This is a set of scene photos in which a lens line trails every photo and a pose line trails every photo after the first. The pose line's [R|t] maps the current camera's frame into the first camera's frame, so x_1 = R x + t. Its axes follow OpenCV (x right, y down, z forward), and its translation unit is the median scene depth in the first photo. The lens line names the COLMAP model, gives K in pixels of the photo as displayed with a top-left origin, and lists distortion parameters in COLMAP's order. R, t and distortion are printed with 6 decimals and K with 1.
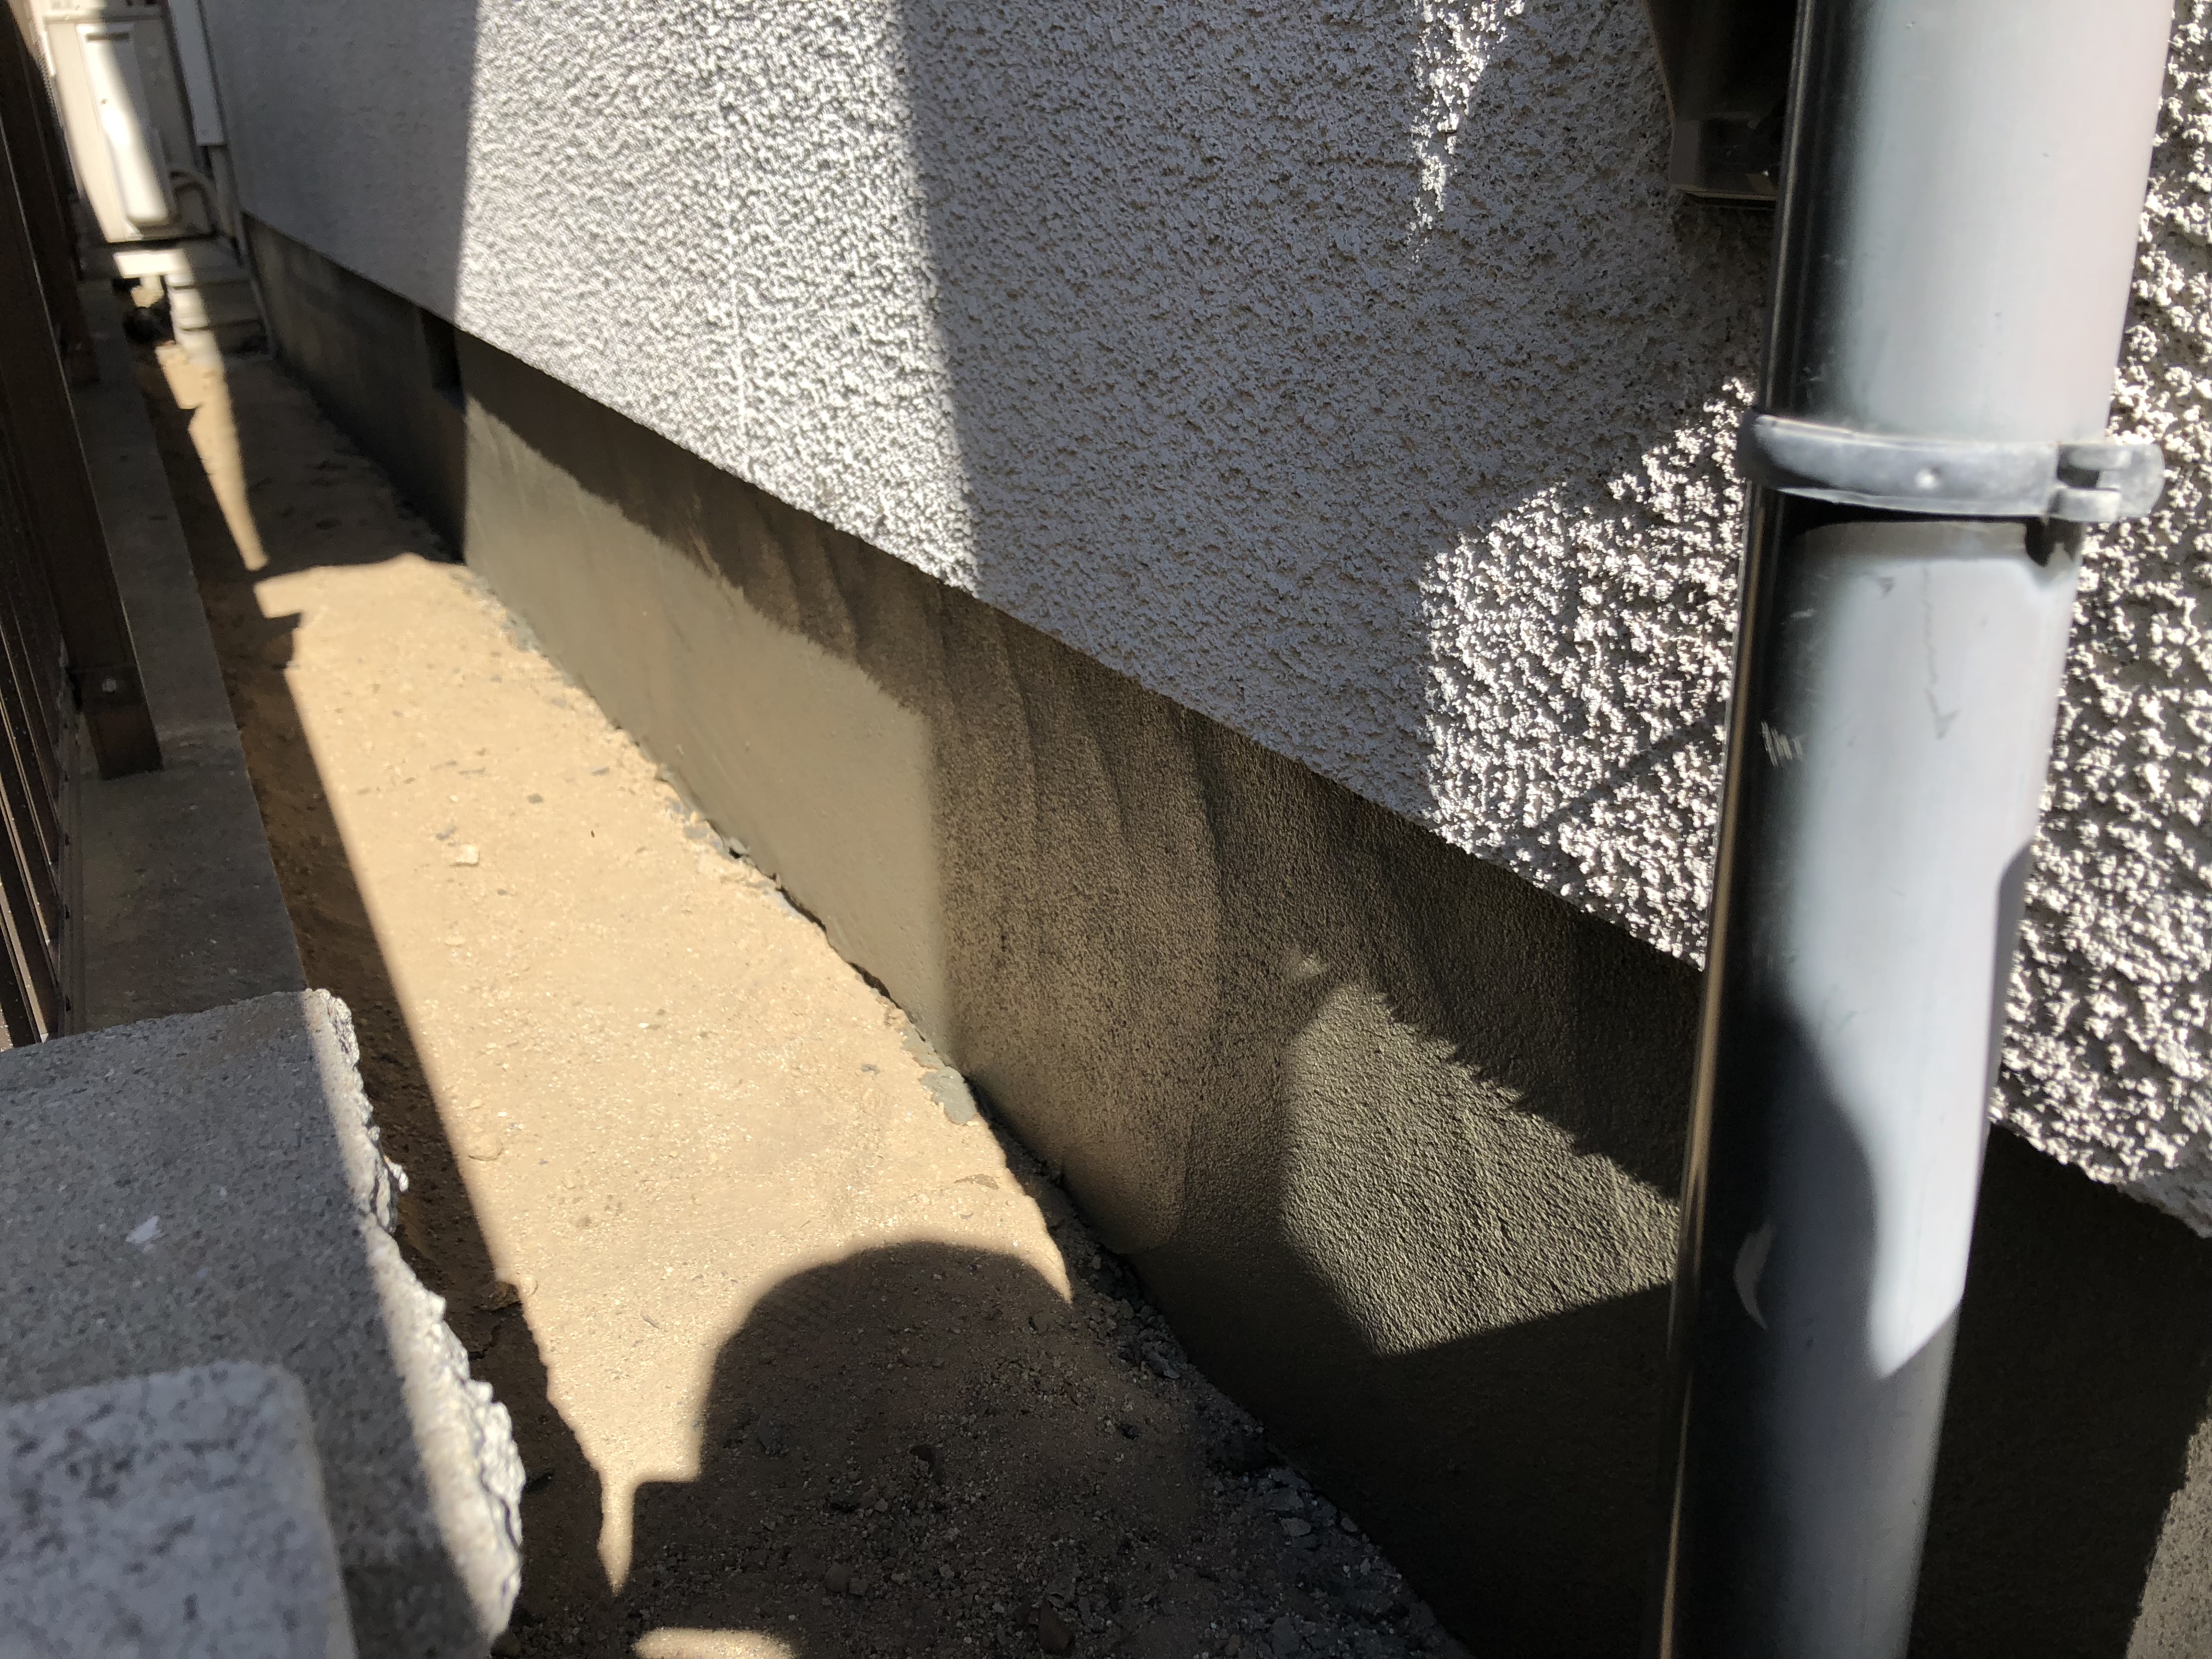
lens RADIAL K [[1834.3, 0, 1104.1], [0, 1834.3, 835.1], [0, 0, 1]] dist [0.034042, -0.057638]
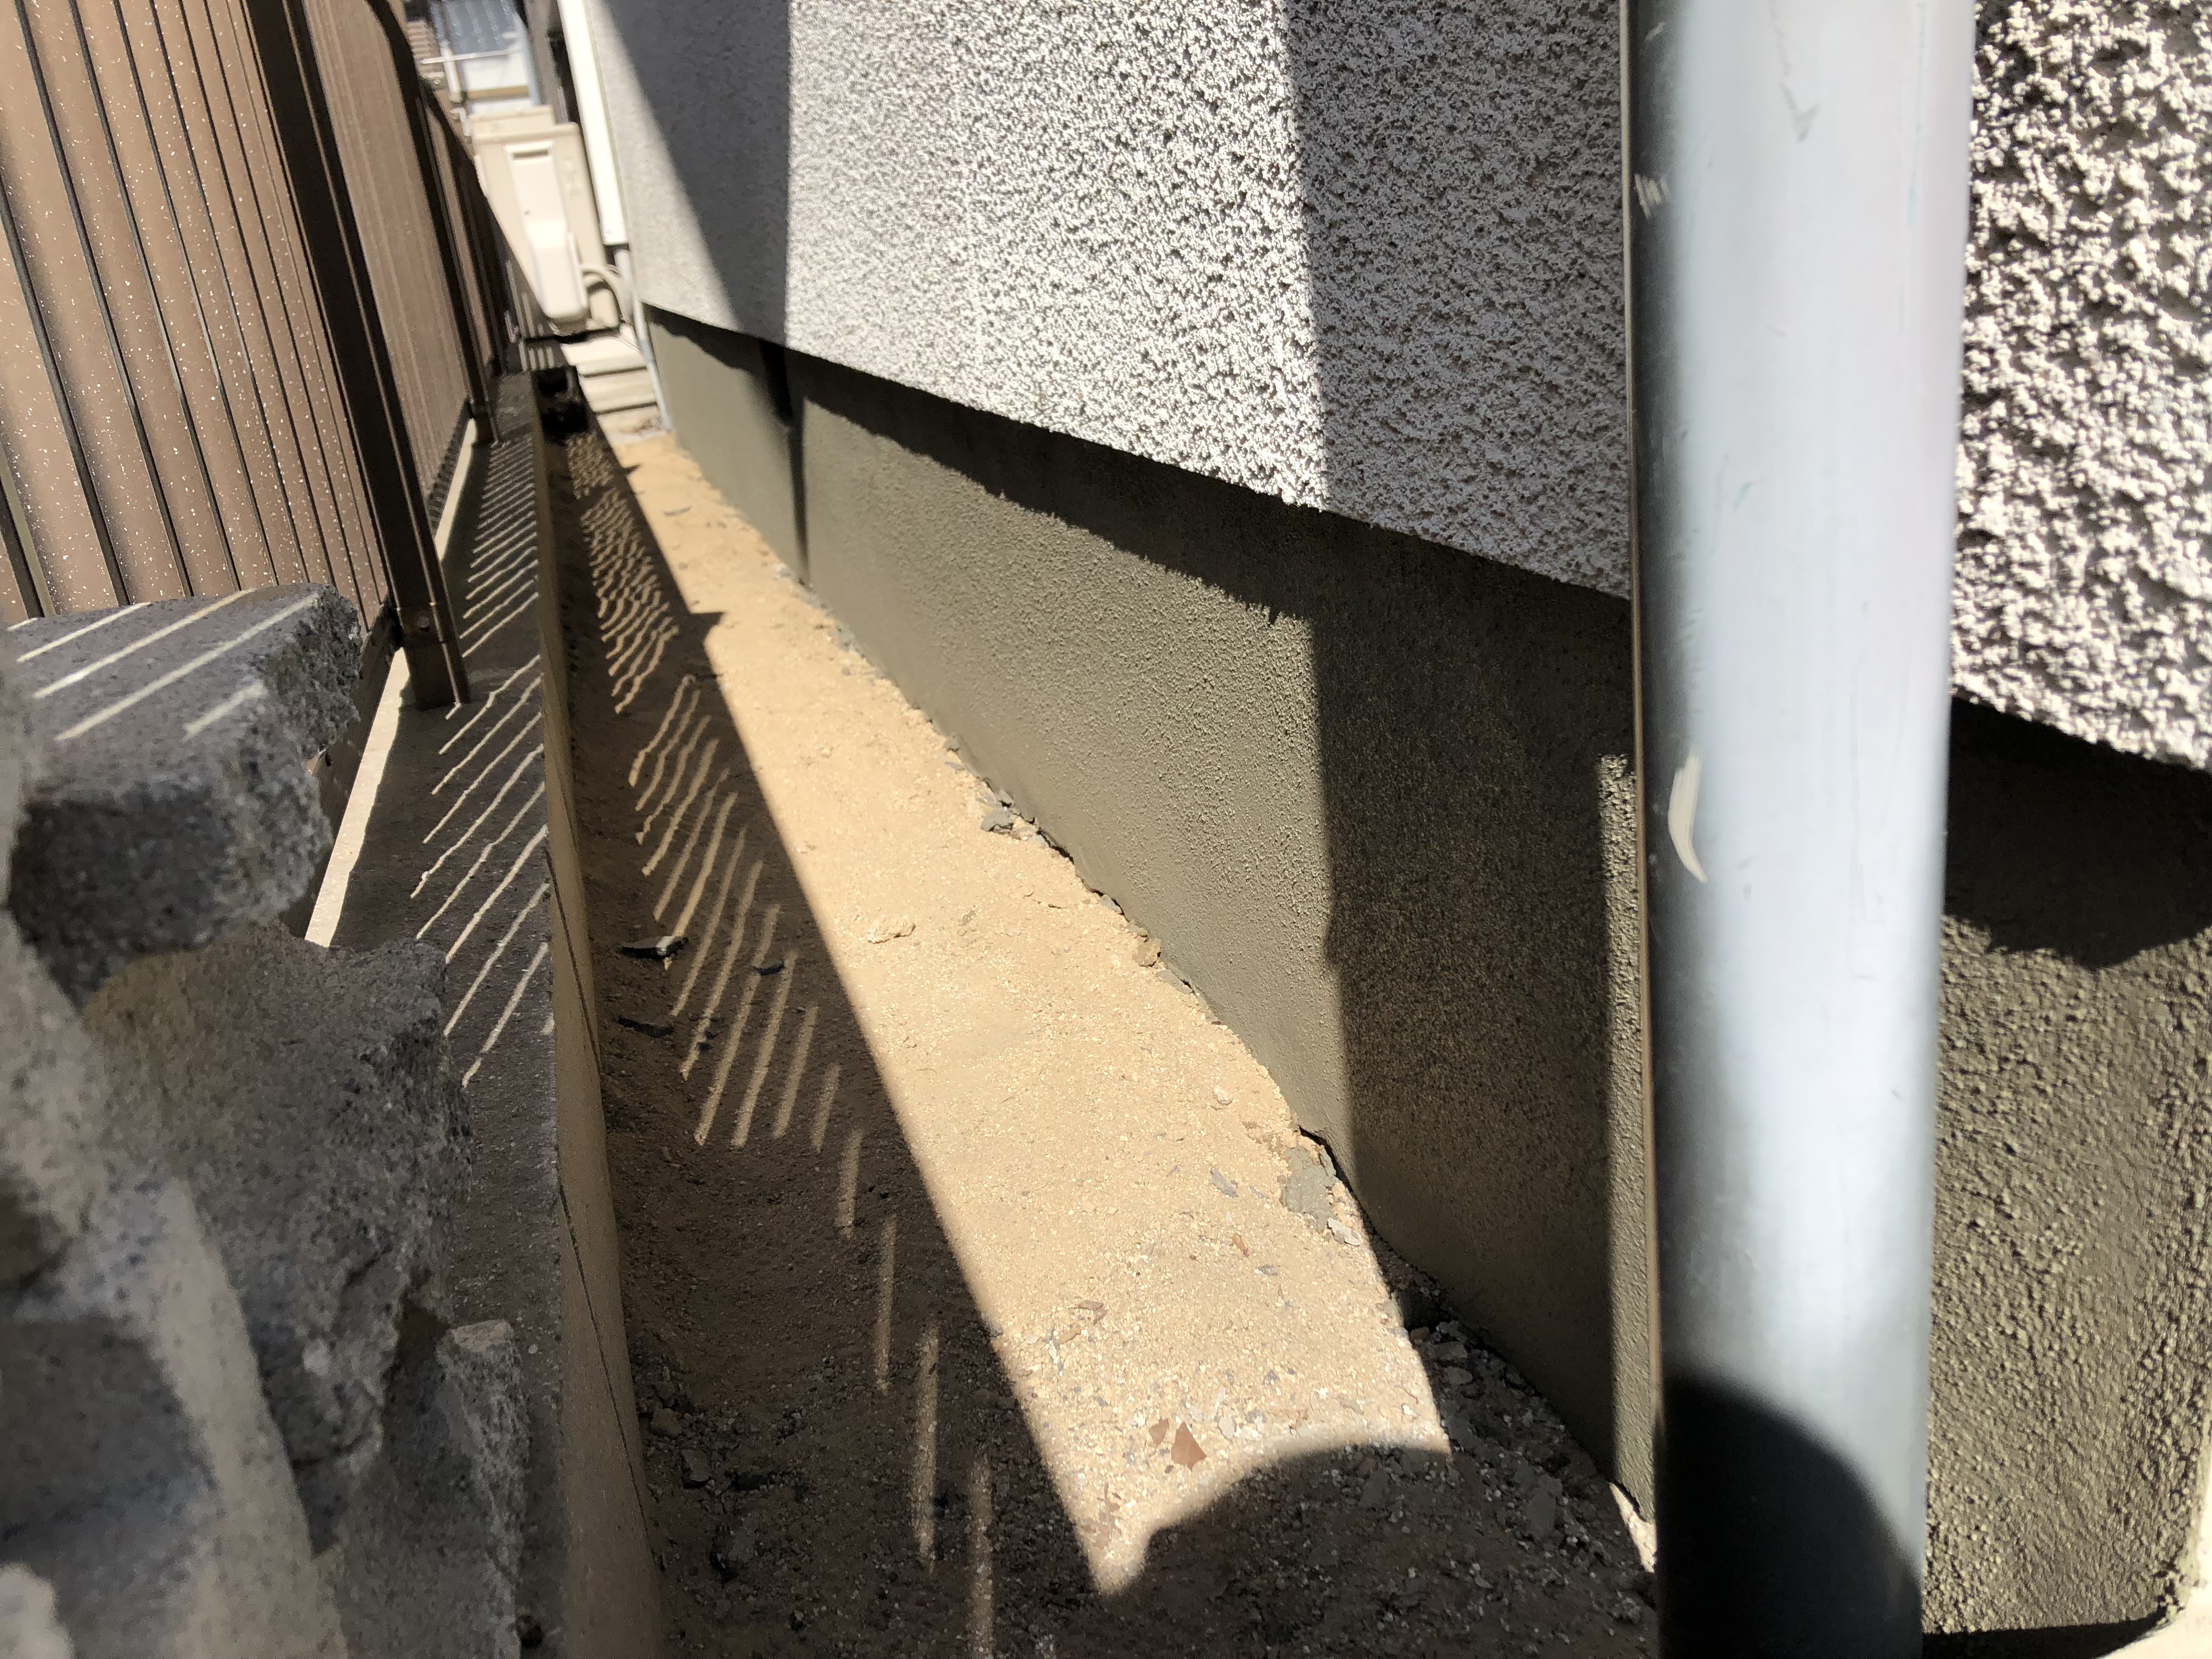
lens RADIAL K [[1834.3, 0, 1116.1], [0, 1834.3, 839.2], [0, 0, 1]] dist [0.034042, -0.057638]
pose [[0.980124, -0.006862, -0.198266, 0.234622], [-0.001255, 0.999167, -0.040784, 0.262845], [0.198381, 0.040222, 0.979299, 0.035620]]
